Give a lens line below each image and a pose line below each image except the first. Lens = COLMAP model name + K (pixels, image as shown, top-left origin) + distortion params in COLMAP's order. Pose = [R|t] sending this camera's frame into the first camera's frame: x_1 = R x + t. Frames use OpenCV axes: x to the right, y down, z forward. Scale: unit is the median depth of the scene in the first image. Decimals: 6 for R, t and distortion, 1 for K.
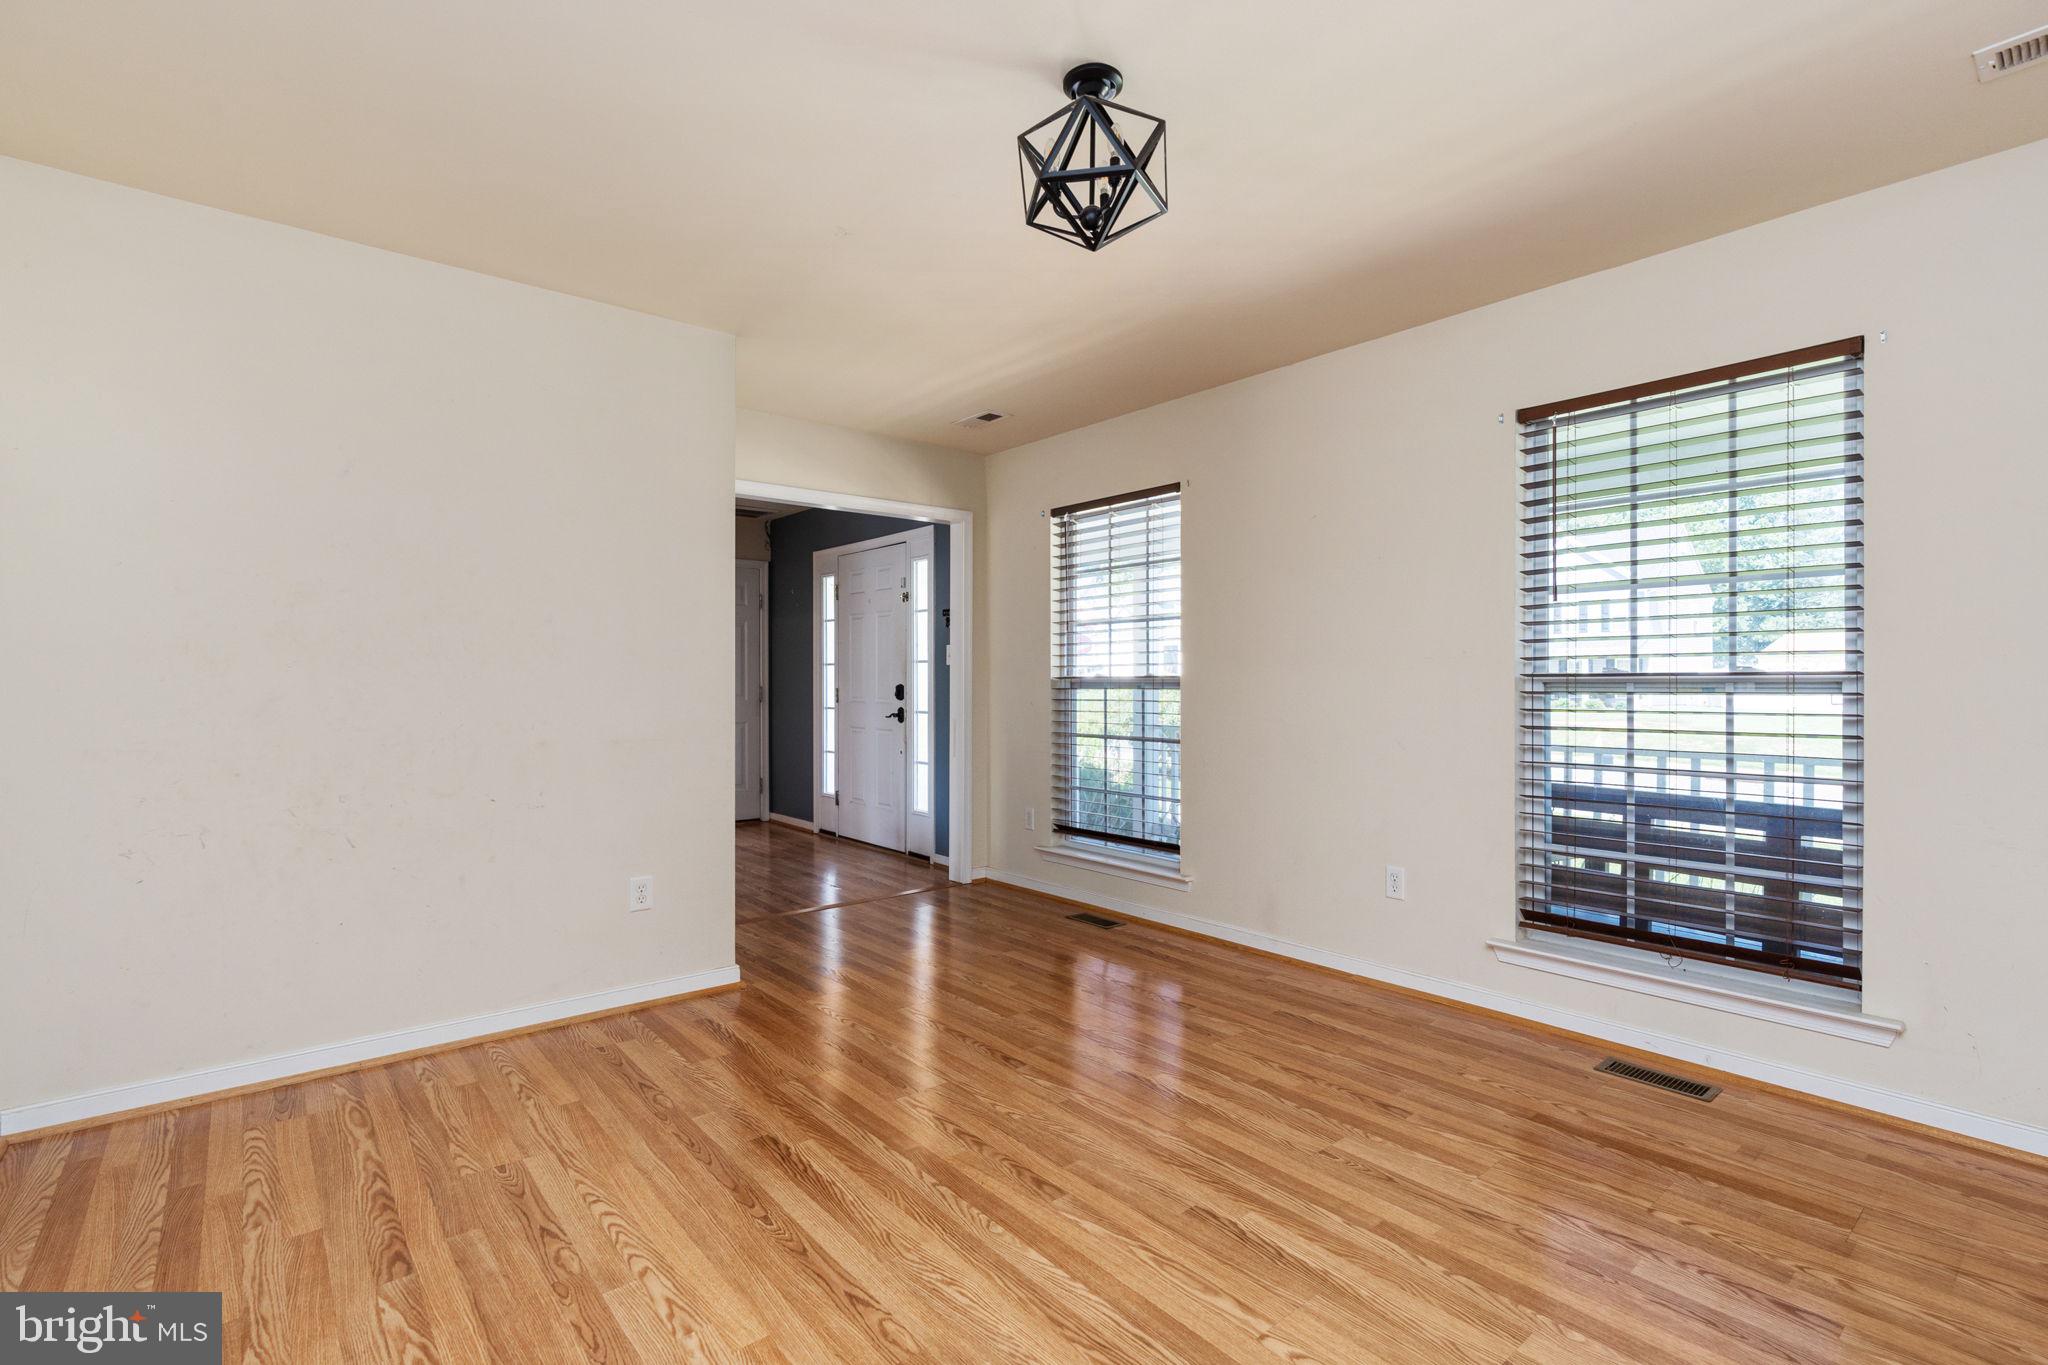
lens RADIAL K [[948.5, 0, 1024.0], [0, 948.5, 719.4], [0, 0, 1]] dist [-0.005169, 0.002395]
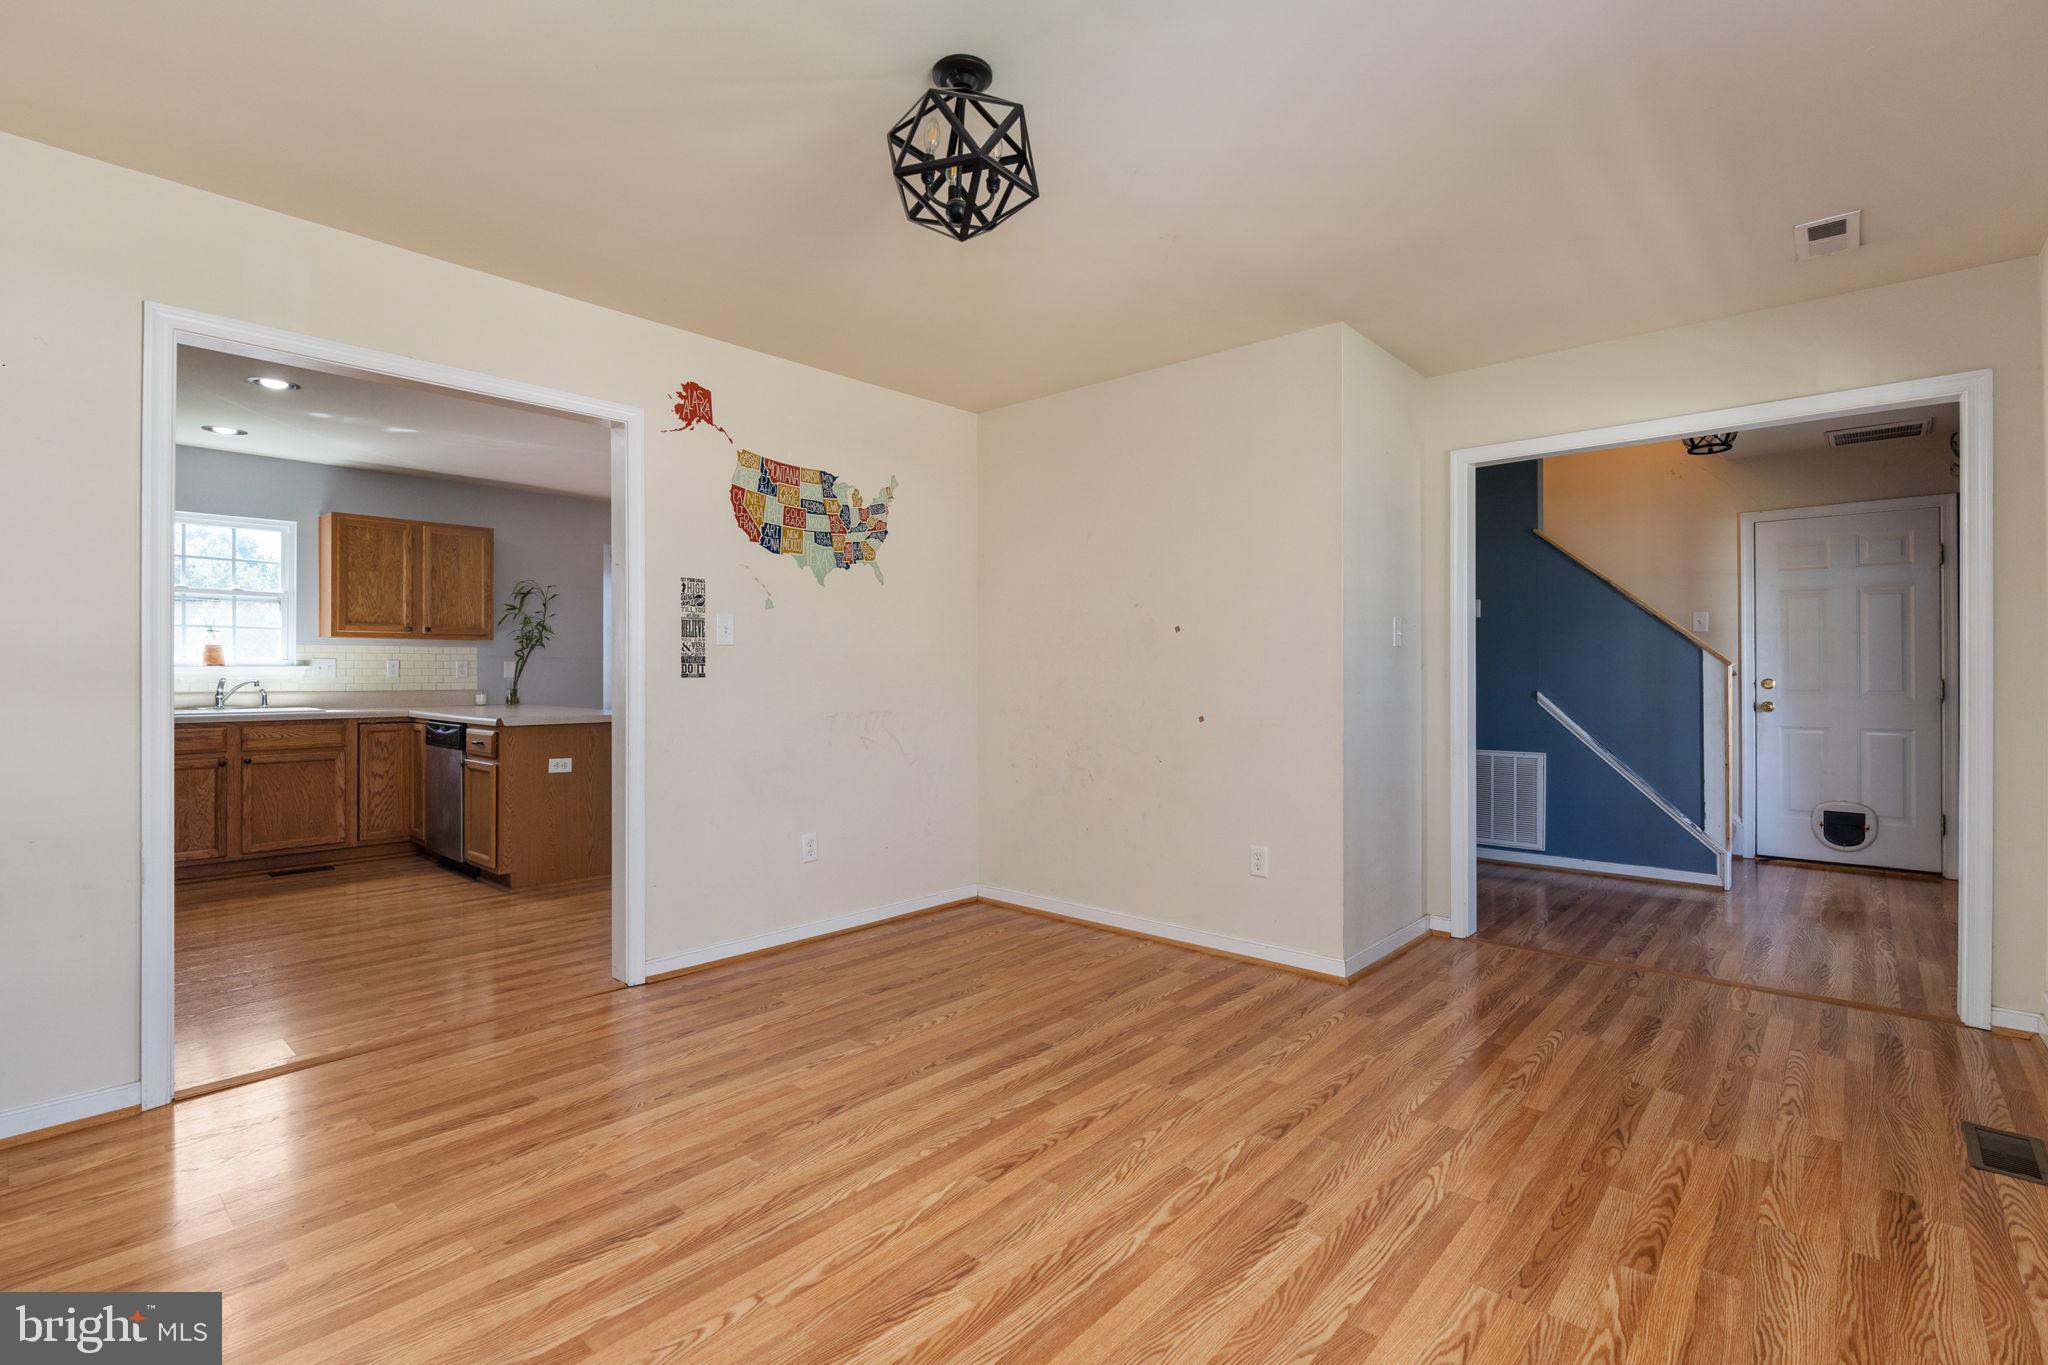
lens RADIAL K [[948.5, 0, 1018.8], [0, 948.5, 671.2], [0, 0, 1]] dist [-0.005169, 0.002395]
pose [[0.127023, -0.003081, -0.991895, 0.729619], [-0.034828, 0.999365, -0.007564, -0.022078], [0.991288, 0.035506, 0.126835, 0.620507]]
